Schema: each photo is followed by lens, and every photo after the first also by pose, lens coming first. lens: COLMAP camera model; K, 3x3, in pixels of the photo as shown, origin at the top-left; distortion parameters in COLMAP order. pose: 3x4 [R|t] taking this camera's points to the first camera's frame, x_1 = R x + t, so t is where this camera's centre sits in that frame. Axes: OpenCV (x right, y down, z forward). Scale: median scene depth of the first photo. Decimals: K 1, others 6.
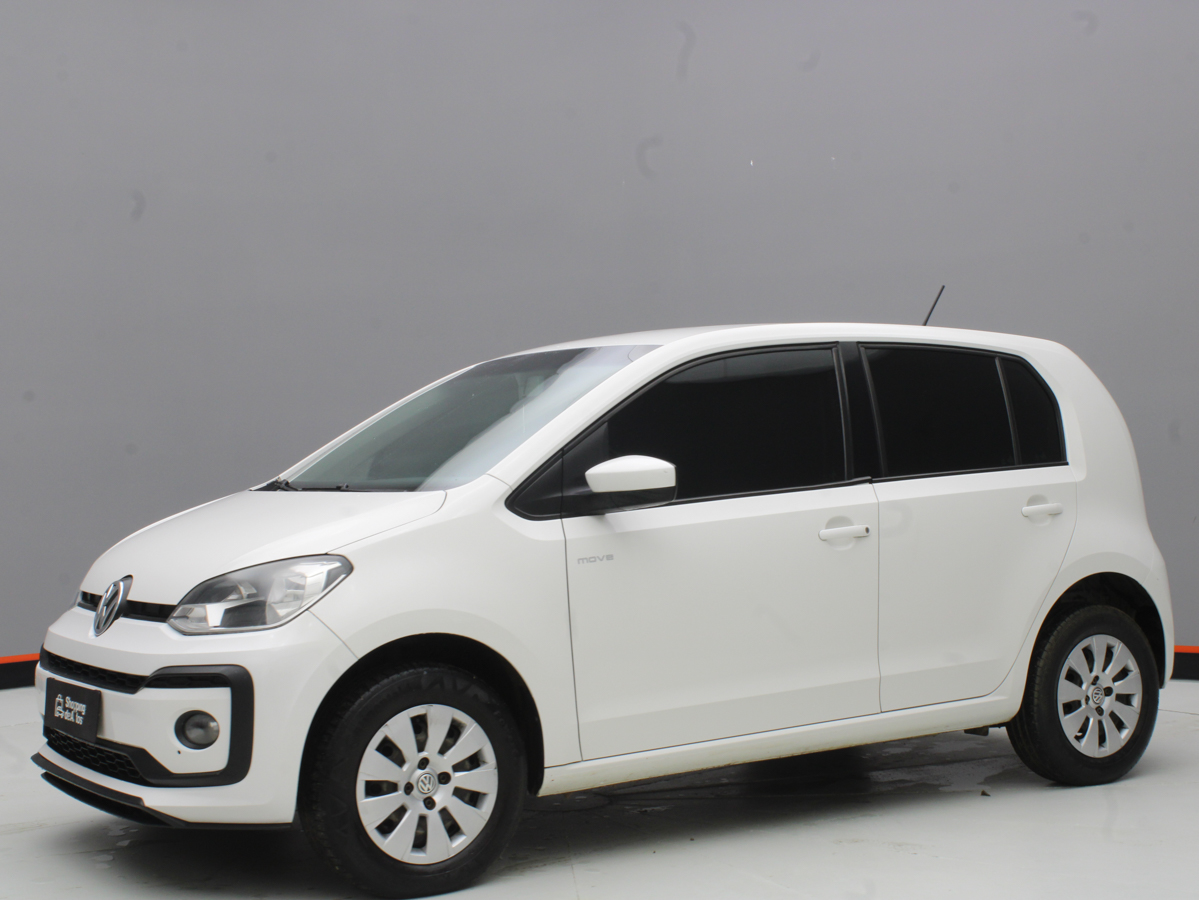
lens RADIAL K [[1882.4, 0, 599.5], [0, 1882.4, 450.0], [0, 0, 1]] dist [-0.115254, 0.174596]
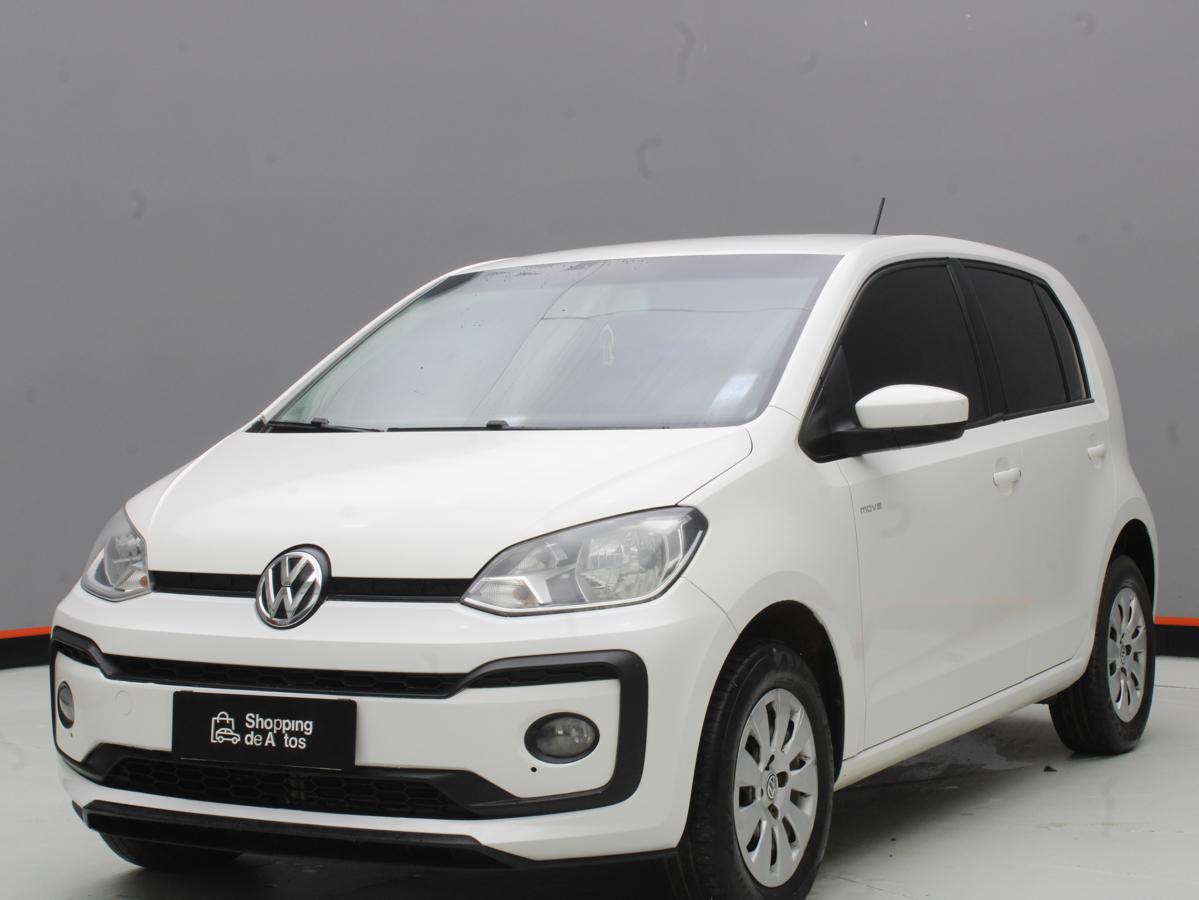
lens RADIAL K [[2313.8, 0, 599.5], [0, 2313.8, 450.0], [0, 0, 1]] dist [-0.035389, -0.028228]
pose [[0.886475, -0.007128, 0.462721, -0.593737], [-0.001624, 0.999827, 0.018513, 0.013386], [-0.462773, -0.017163, 0.886311, 0.145504]]
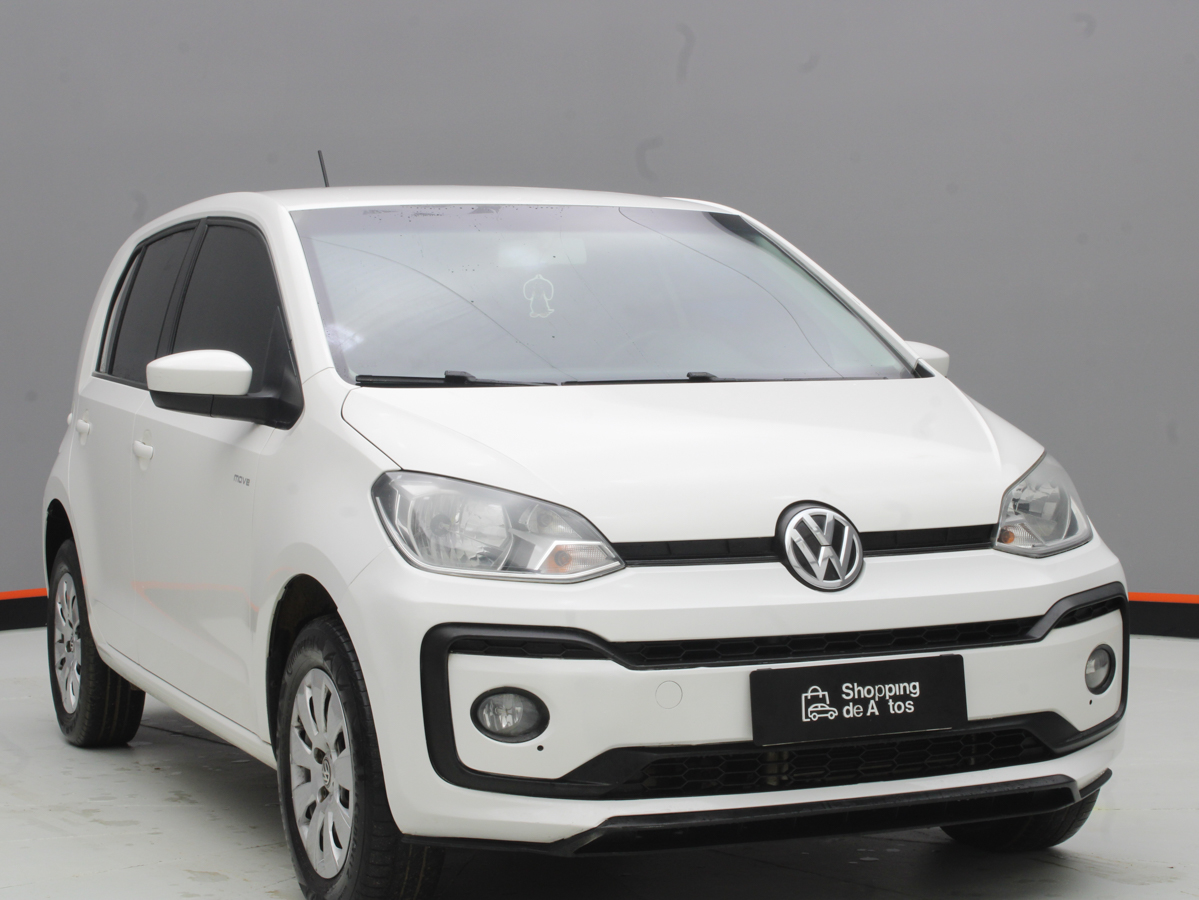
lens RADIAL K [[2461.6, 0, 599.5], [0, 2461.6, 450.0], [0, 0, 1]] dist [0.001333, 0.028007]
pose [[0.166114, -0.020285, 0.985898, -1.192864], [0.006191, 0.999790, 0.019528, 0.032021], [-0.986087, 0.002860, 0.166205, 0.962738]]
